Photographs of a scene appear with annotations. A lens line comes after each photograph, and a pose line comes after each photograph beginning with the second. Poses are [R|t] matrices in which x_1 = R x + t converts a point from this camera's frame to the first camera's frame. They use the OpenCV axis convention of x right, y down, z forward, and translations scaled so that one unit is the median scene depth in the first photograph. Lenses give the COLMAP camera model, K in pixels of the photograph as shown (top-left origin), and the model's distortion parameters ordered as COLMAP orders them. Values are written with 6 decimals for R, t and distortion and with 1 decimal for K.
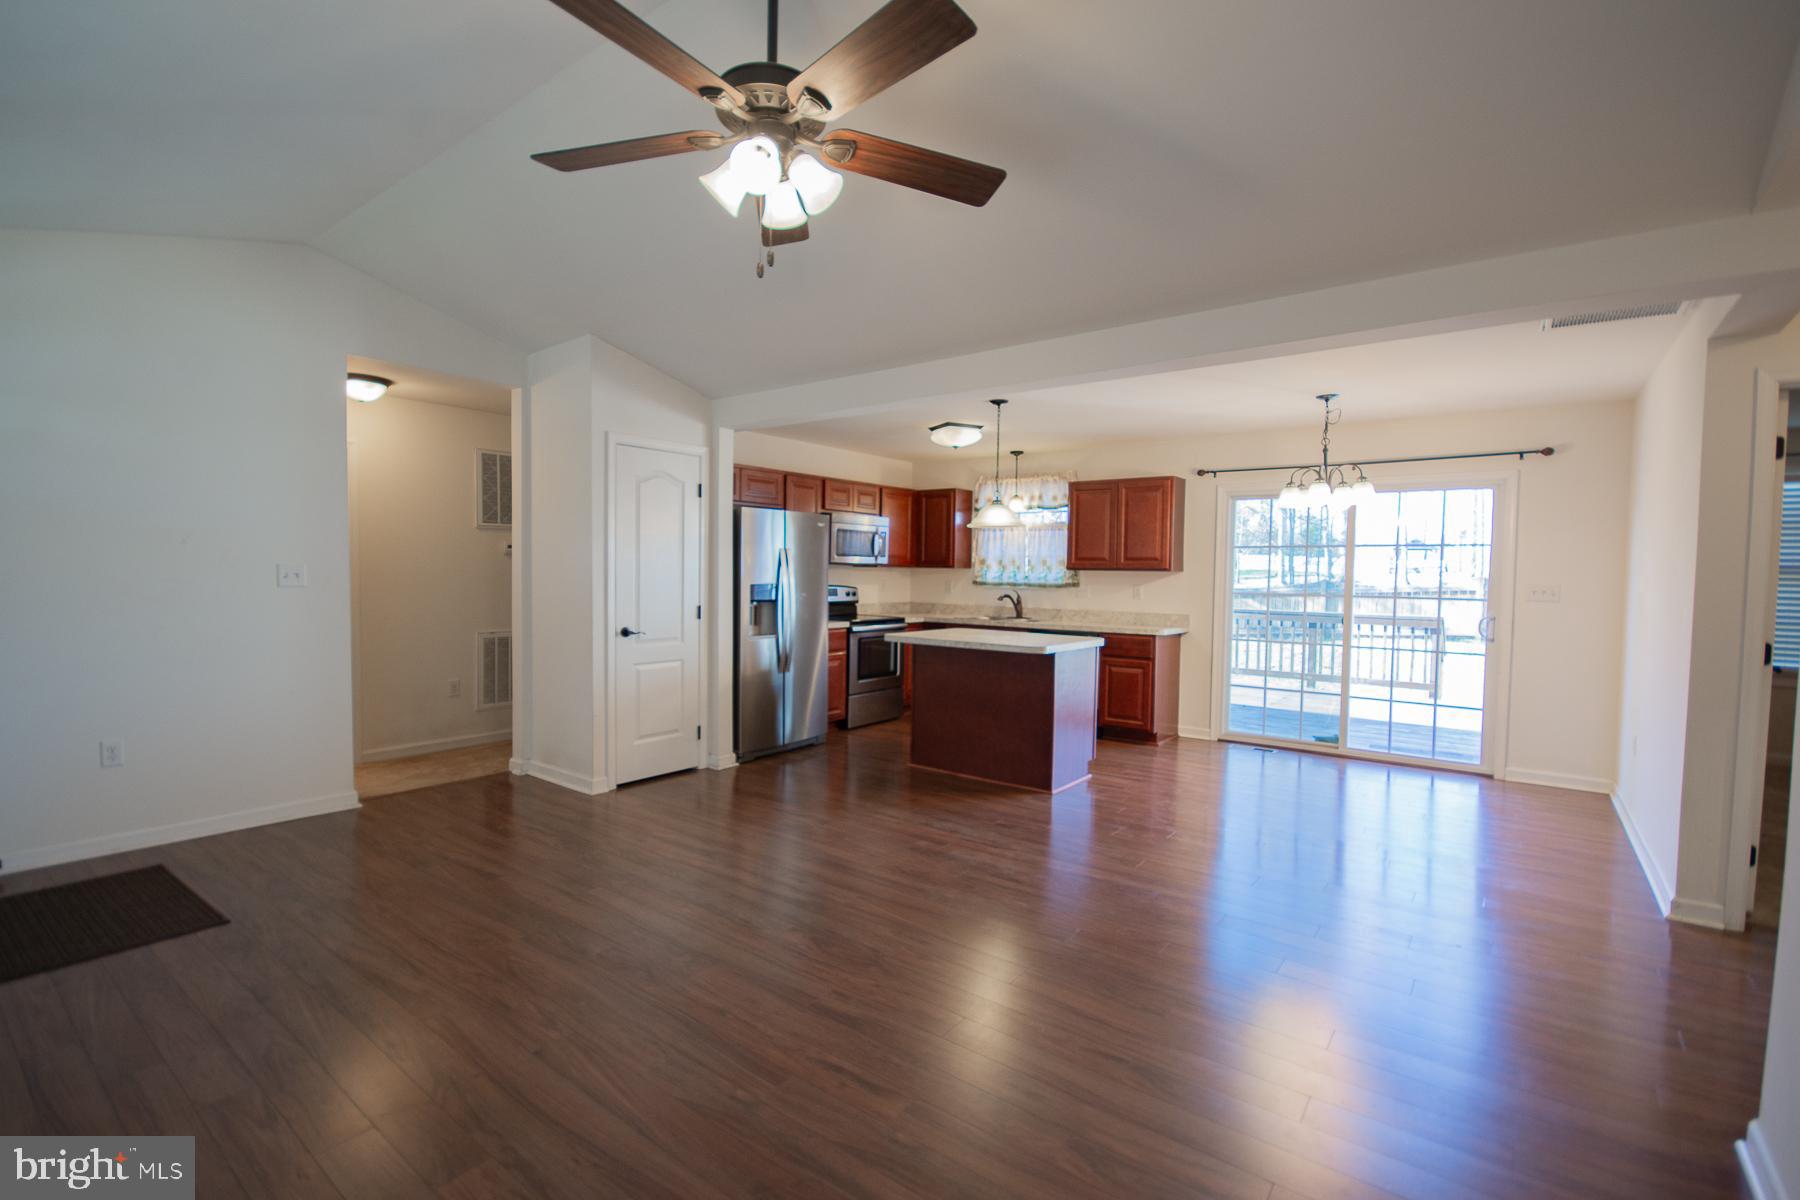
lens RADIAL K [[791.0, 0, 904.2], [0, 791.0, 605.0], [0, 0, 1]] dist [0.011176, -0.010170]
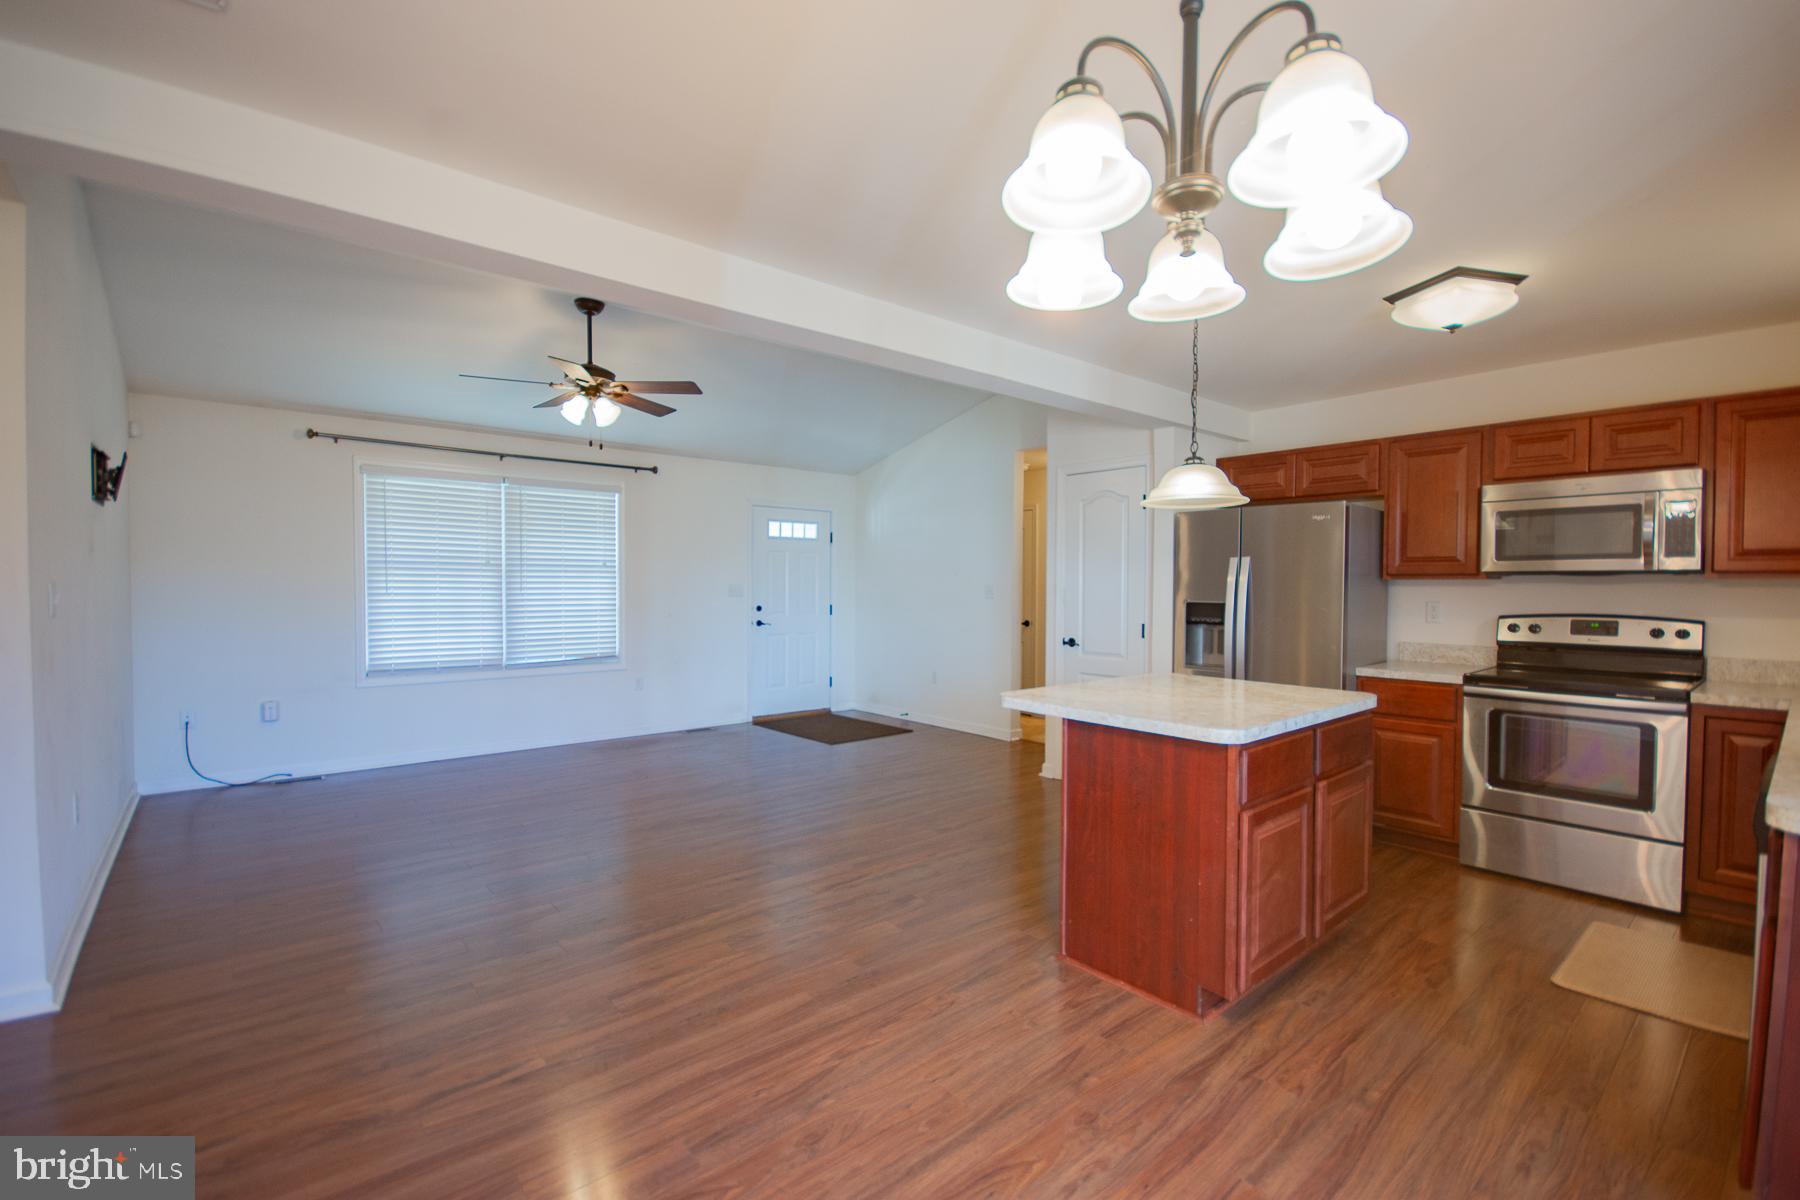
lens RADIAL K [[791.0, 0, 904.6], [0, 791.0, 599.5], [0, 0, 1]] dist [0.011176, -0.010170]
pose [[-0.242145, 0.019735, -0.970039, 0.782938], [-0.032771, 0.999056, 0.028505, -0.050423], [0.969687, 0.038692, -0.241269, 1.011492]]
